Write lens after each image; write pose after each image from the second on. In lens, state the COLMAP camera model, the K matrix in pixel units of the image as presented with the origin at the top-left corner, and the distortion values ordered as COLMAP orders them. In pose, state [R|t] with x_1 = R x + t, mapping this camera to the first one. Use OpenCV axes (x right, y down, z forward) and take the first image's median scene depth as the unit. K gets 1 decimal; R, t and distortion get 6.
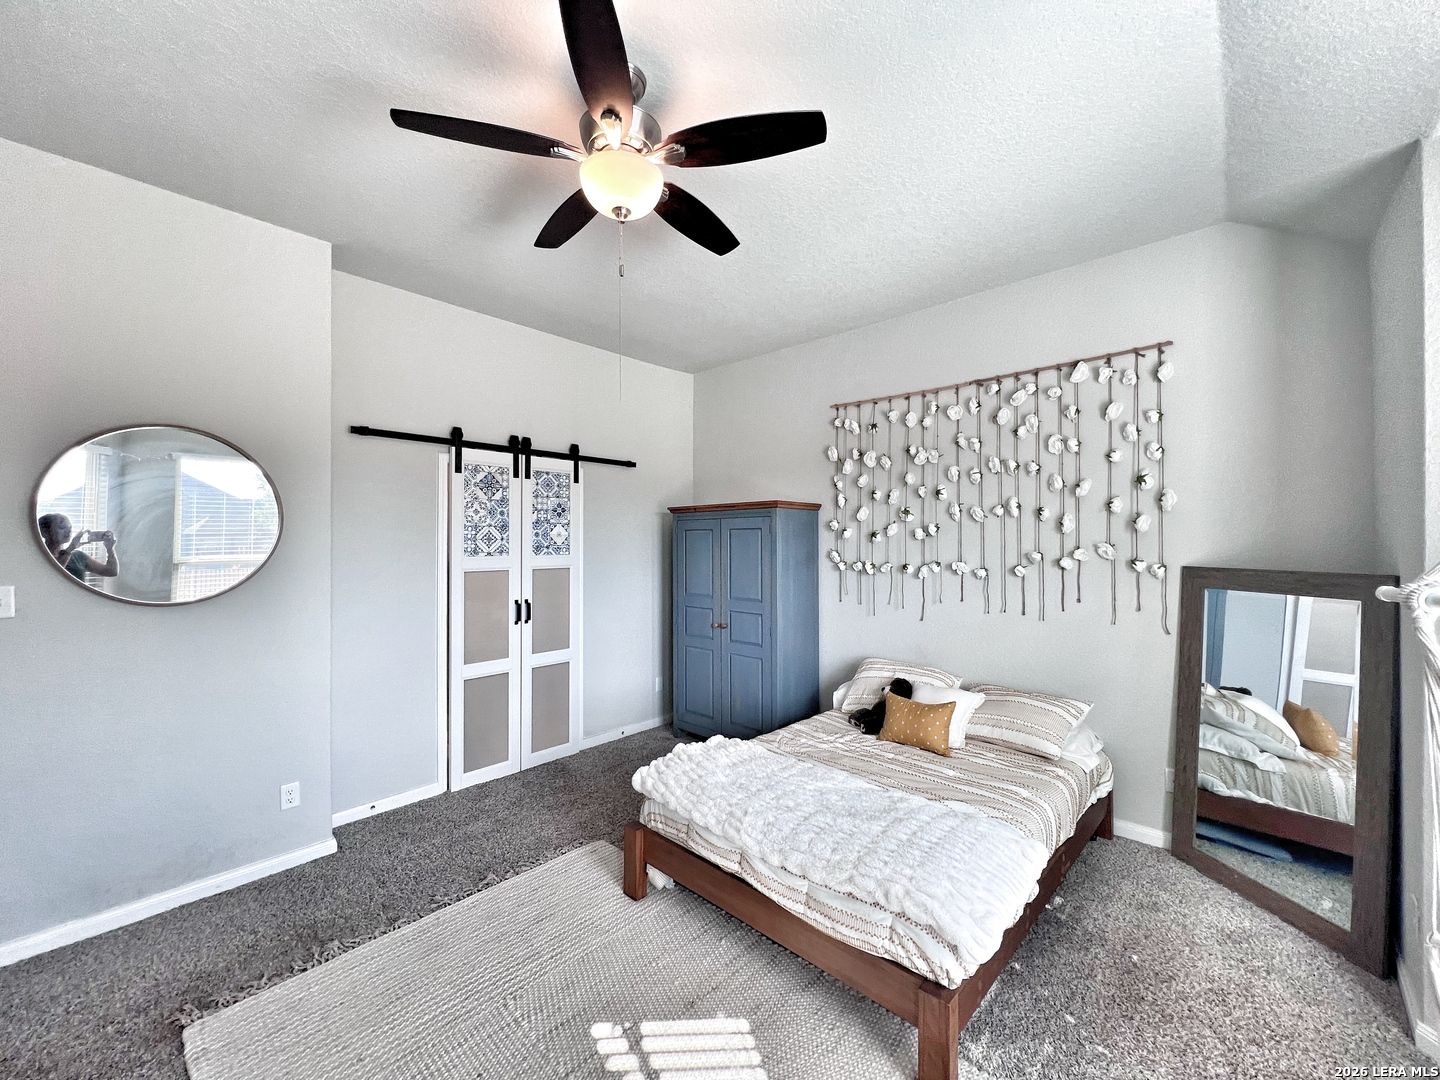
lens RADIAL K [[578.4, 0, 717.1], [0, 578.4, 537.2], [0, 0, 1]] dist [-0.000075, 0.000363]
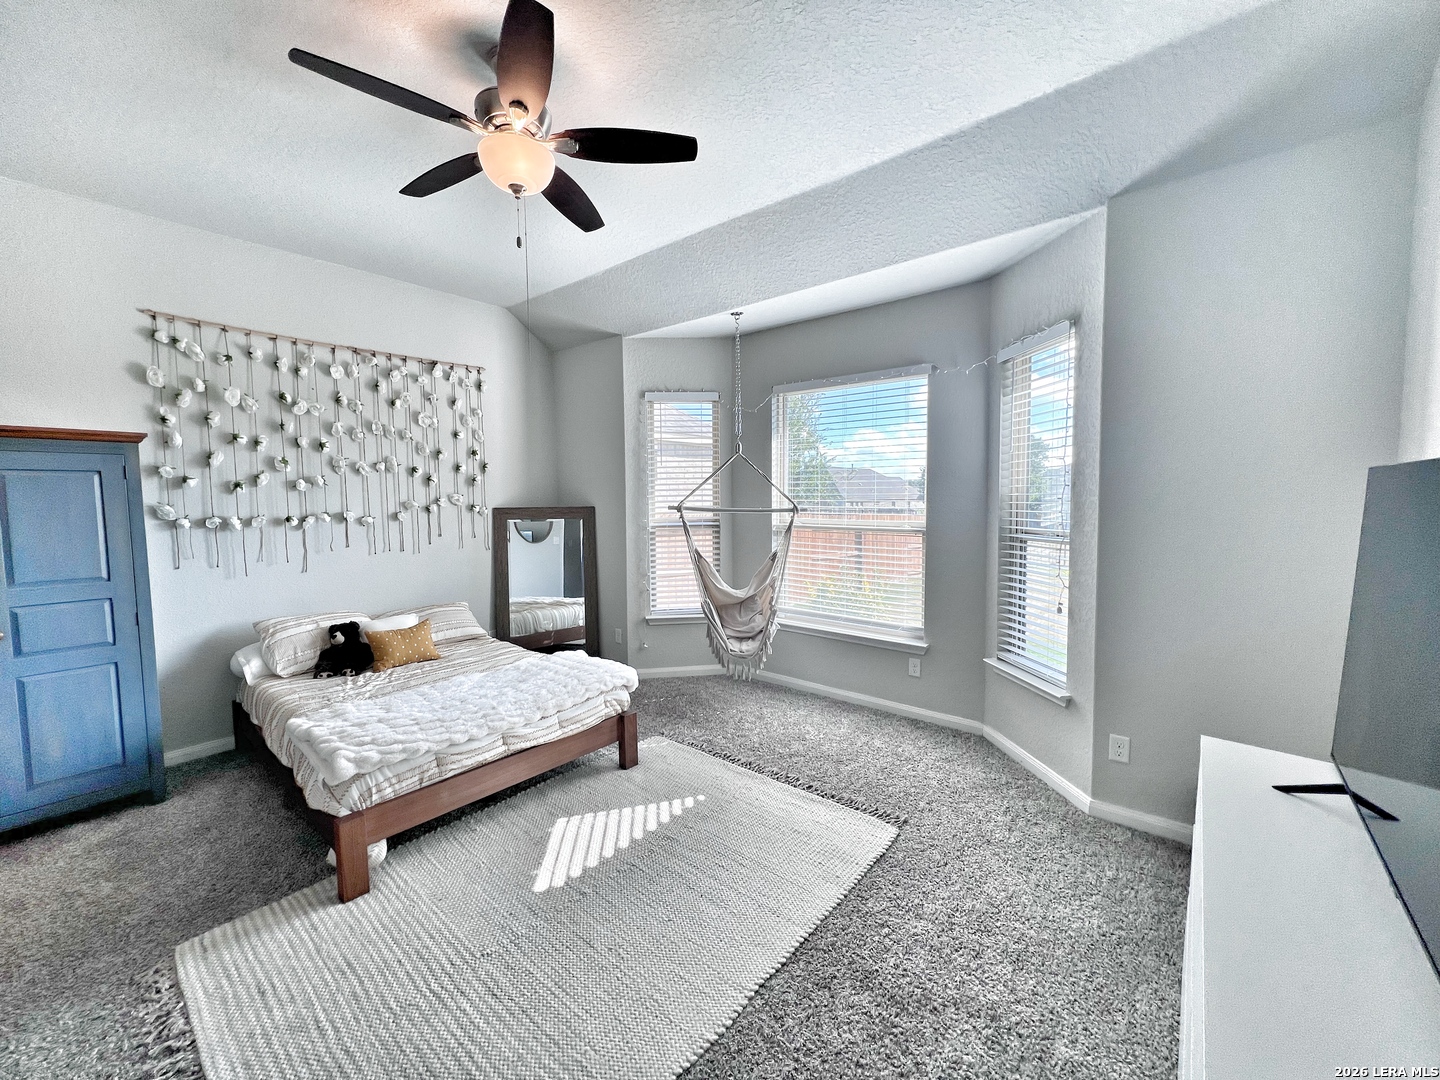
lens RADIAL K [[578.4, 0, 719.8], [0, 578.4, 537.8], [0, 0, 1]] dist [-0.000075, 0.000363]
pose [[-0.064630, -0.067346, 0.995634, -0.775688], [0.001851, 0.997710, 0.067606, 0.021292], [-0.997908, 0.006213, -0.064358, 0.391048]]
